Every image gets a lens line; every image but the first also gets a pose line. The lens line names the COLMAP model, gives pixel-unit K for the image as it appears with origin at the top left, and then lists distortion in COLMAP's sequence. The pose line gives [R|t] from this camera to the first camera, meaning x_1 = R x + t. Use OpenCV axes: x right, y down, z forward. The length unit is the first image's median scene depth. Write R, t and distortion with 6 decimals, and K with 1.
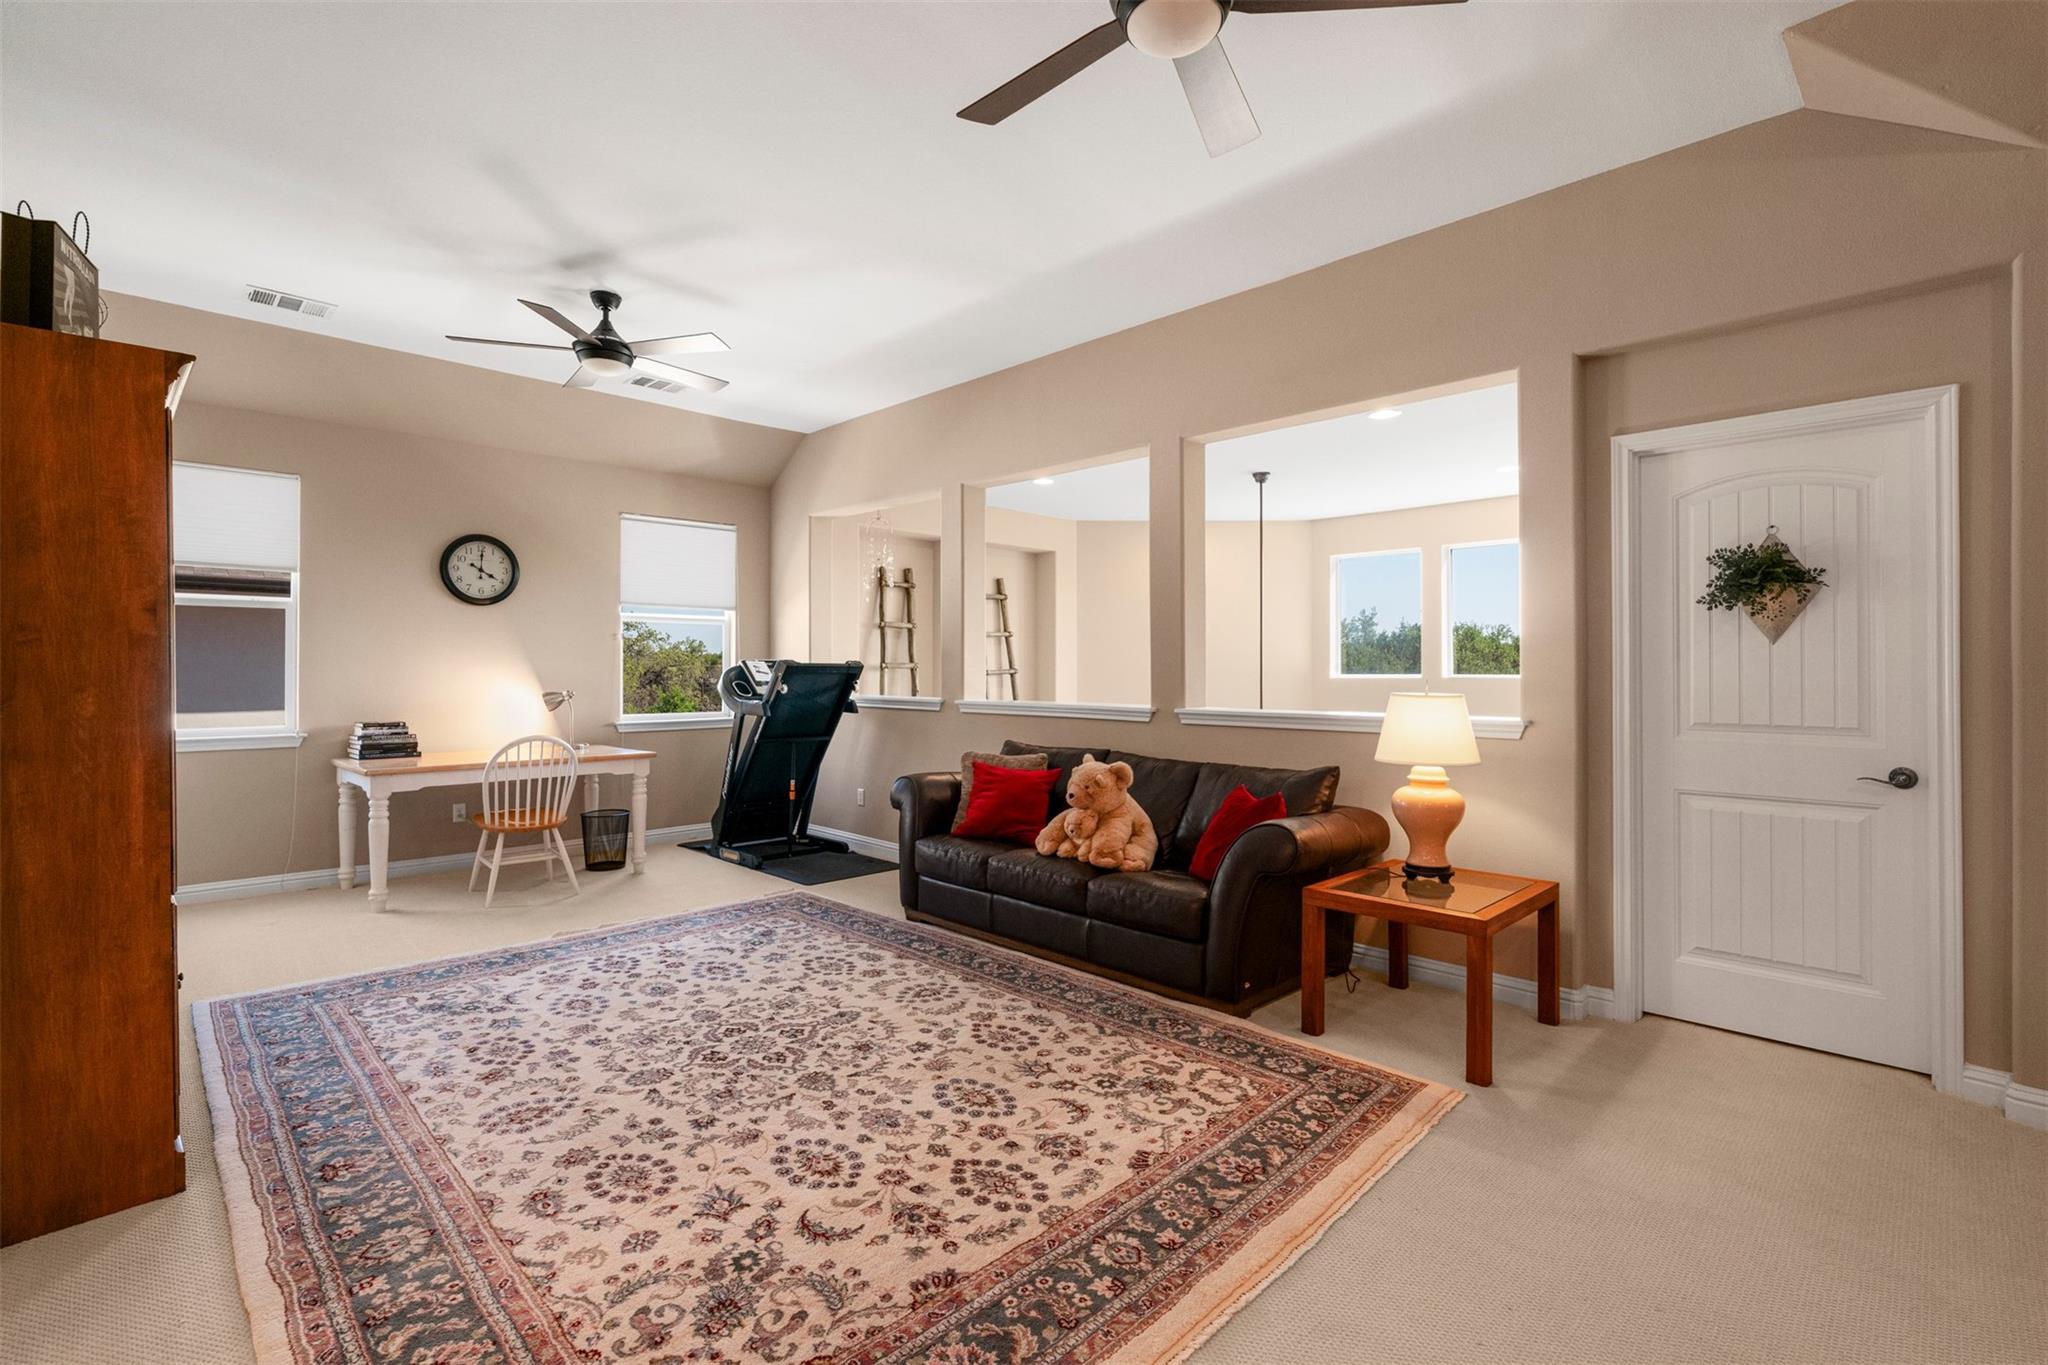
lens RADIAL K [[931.9, 0, 1022.6], [0, 931.9, 675.7], [0, 0, 1]] dist [-0.008540, 0.004694]
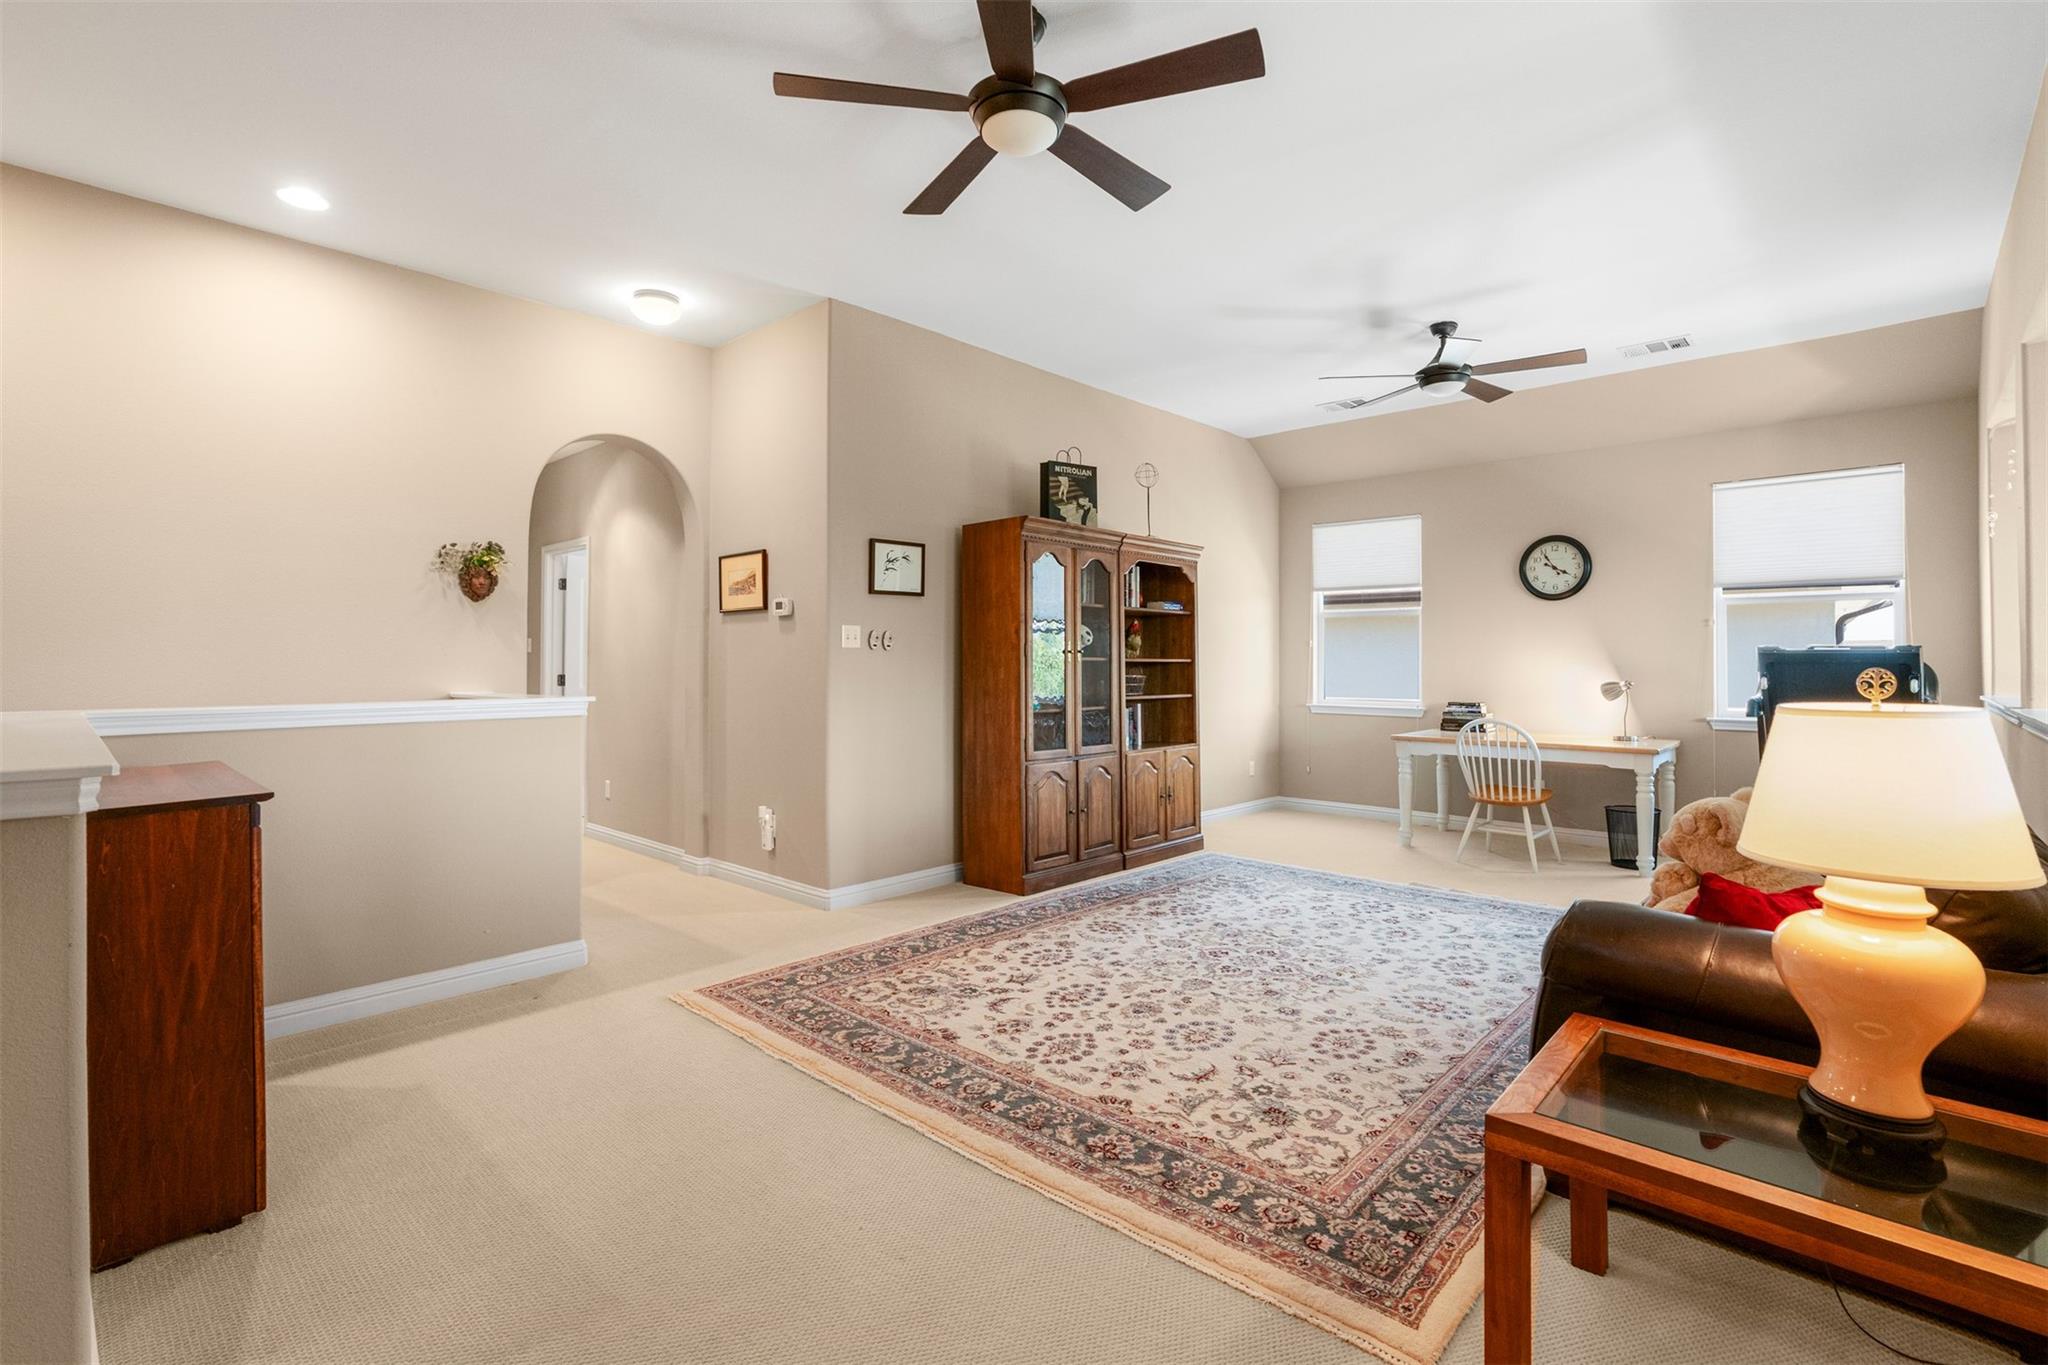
lens RADIAL K [[931.9, 0, 1022.3], [0, 931.9, 665.9], [0, 0, 1]] dist [-0.008540, 0.004694]
pose [[0.047703, 0.005545, -0.998846, 1.074497], [-0.005041, 0.999973, 0.005310, -0.003265], [0.998849, 0.004782, 0.047730, 0.730745]]
